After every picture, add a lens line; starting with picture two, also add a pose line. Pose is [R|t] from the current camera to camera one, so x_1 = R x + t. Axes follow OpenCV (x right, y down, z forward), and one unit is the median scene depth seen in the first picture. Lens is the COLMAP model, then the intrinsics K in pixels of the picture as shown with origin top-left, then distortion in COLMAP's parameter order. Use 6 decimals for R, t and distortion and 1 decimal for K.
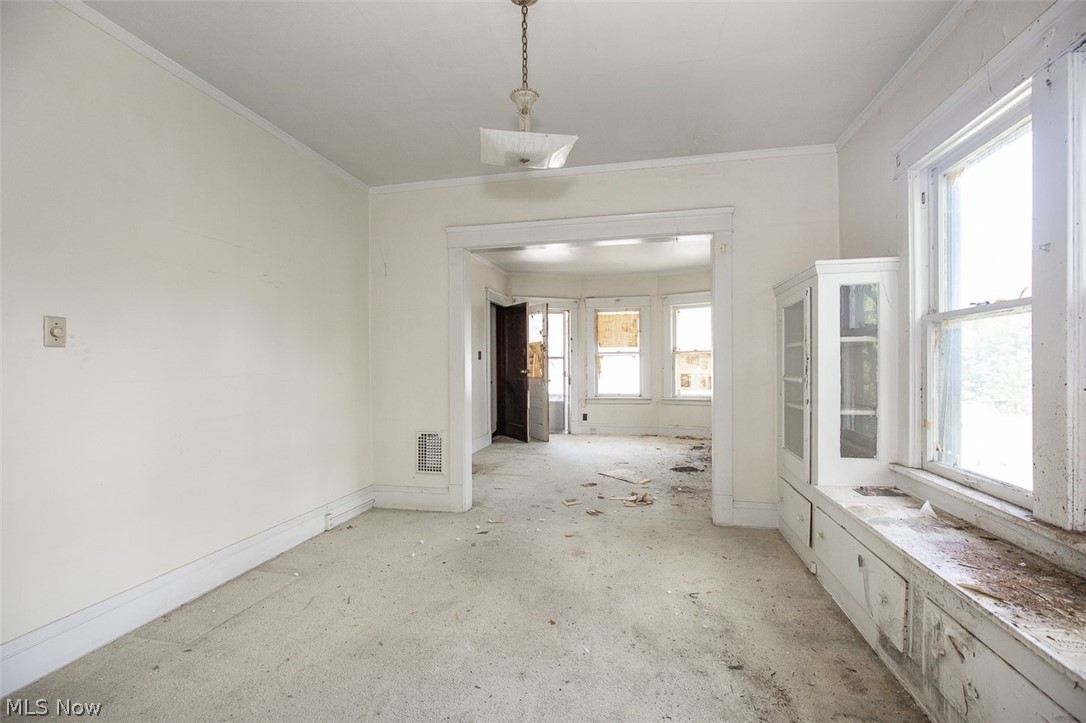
lens RADIAL K [[498.9, 0, 545.3], [0, 498.9, 359.5], [0, 0, 1]] dist [-0.015165, 0.006007]
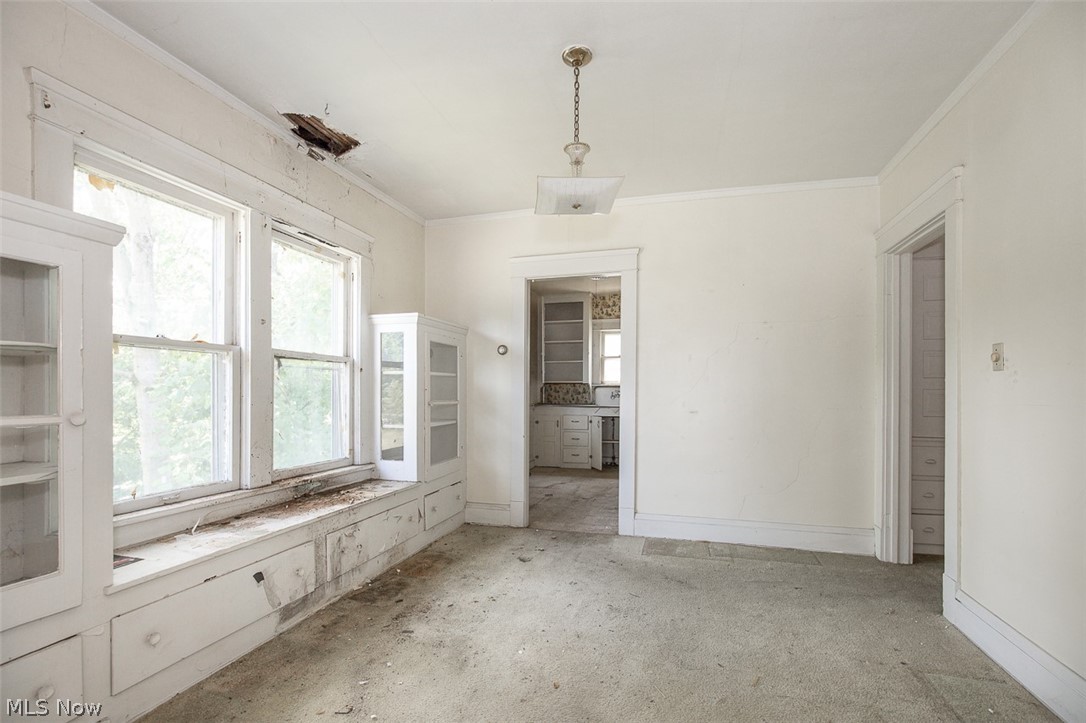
lens RADIAL K [[498.9, 0, 545.9], [0, 498.9, 389.5], [0, 0, 1]] dist [-0.015165, 0.006007]
pose [[-0.996767, 0.001427, 0.080334, -0.016392], [0.000272, 0.999896, -0.014394, 0.005755], [-0.080347, -0.014325, -0.996664, 0.544221]]
